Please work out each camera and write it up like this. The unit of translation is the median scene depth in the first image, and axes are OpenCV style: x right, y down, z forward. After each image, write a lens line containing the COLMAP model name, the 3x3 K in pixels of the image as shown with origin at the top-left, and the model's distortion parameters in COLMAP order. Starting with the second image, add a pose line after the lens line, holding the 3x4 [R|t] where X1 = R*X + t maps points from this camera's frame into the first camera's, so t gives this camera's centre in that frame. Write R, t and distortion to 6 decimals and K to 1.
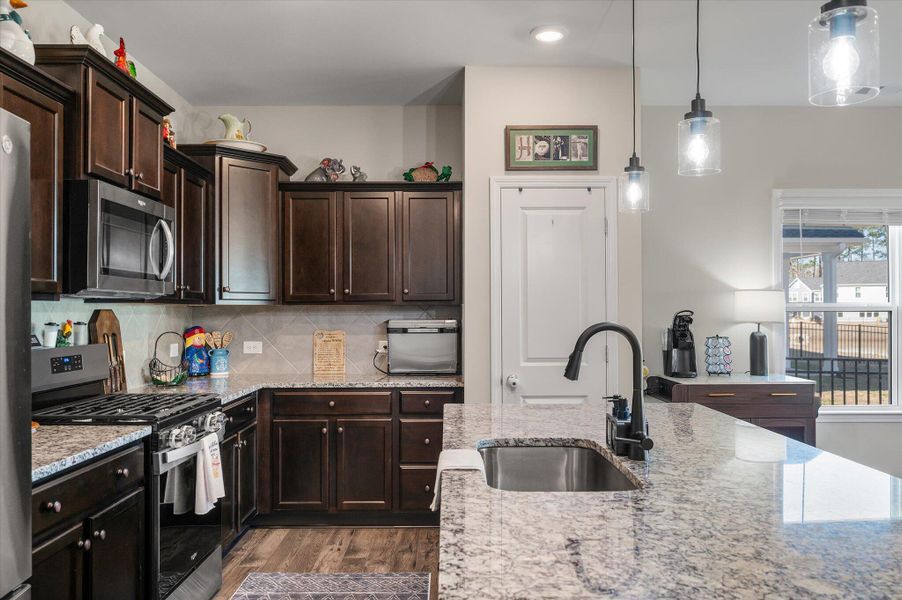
lens RADIAL K [[729.2, 0, 452.5], [0, 729.2, 305.4], [0, 0, 1]] dist [-0.002035, 0.010265]
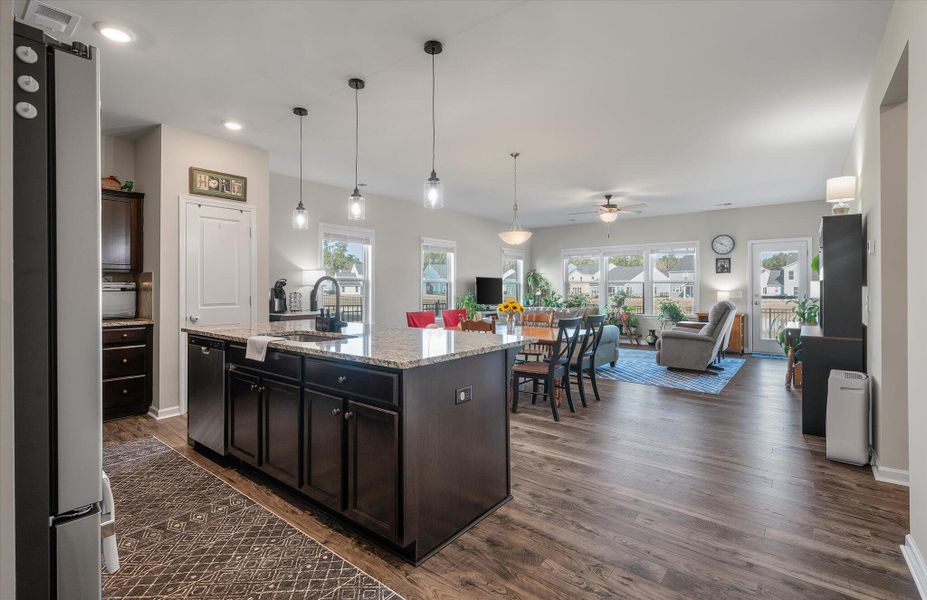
lens RADIAL K [[428.9, 0, 464.3], [0, 428.9, 282.2], [0, 0, 1]] dist [0.003434, -0.000594]
pose [[0.632310, 0.011662, 0.774627, -0.291535], [-0.005884, 0.999930, -0.010251, 0.026974], [-0.774693, 0.001924, 0.632335, -0.115538]]
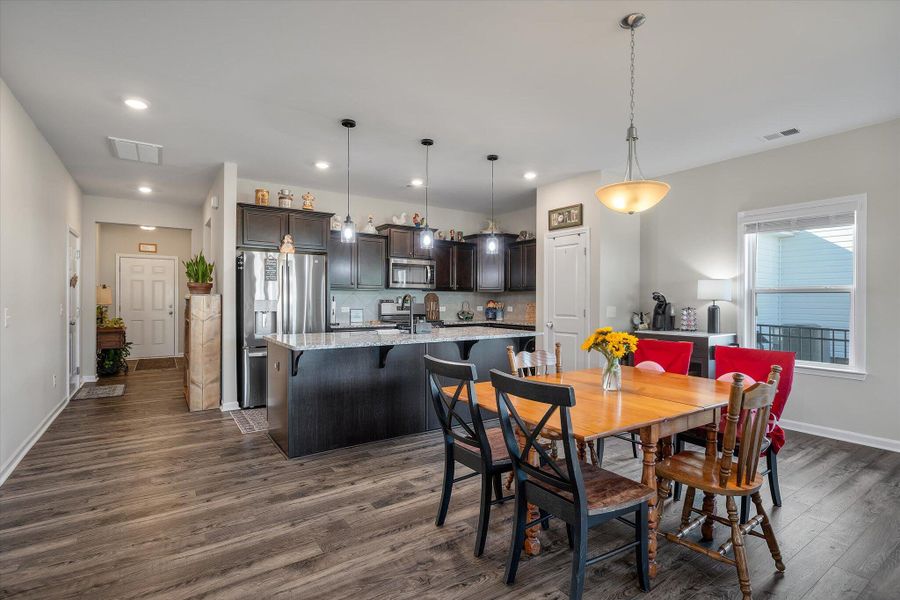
lens RADIAL K [[433.3, 0, 461.1], [0, 433.3, 301.8], [0, 0, 1]] dist [0.000824, -0.001187]
pose [[0.567183, 0.008715, -0.823546, 1.019742], [0.001651, 0.999930, 0.011718, 0.018047], [0.823590, -0.008006, 0.567129, 0.018519]]
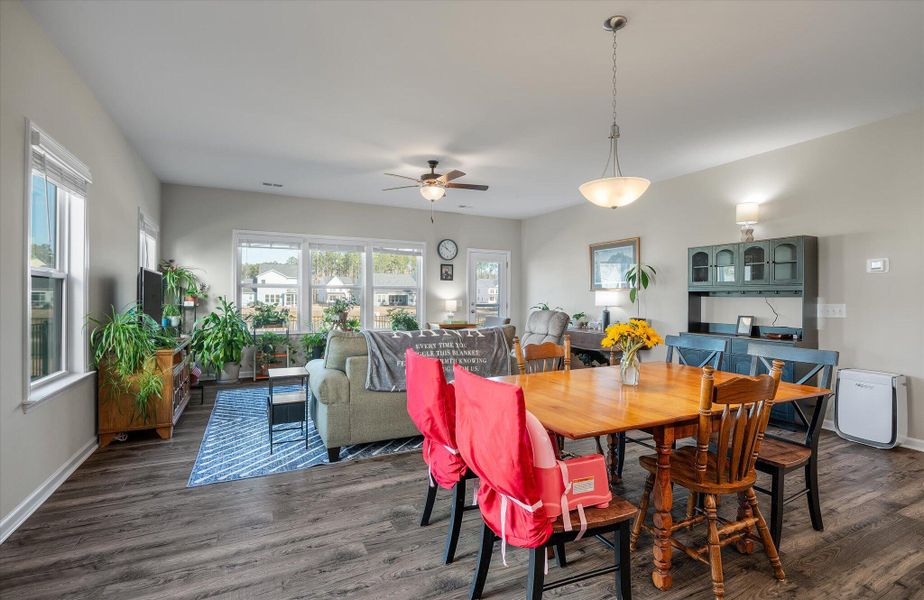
lens RADIAL K [[440.4, 0, 483.3], [0, 440.4, 295.2], [0, 0, 1]] dist [-0.021711, -0.000299]
pose [[-0.467564, 0.001758, 0.883958, 0.240172], [-0.011302, 0.999904, -0.007967, 0.035093], [-0.883887, -0.013715, -0.467499, 0.945102]]
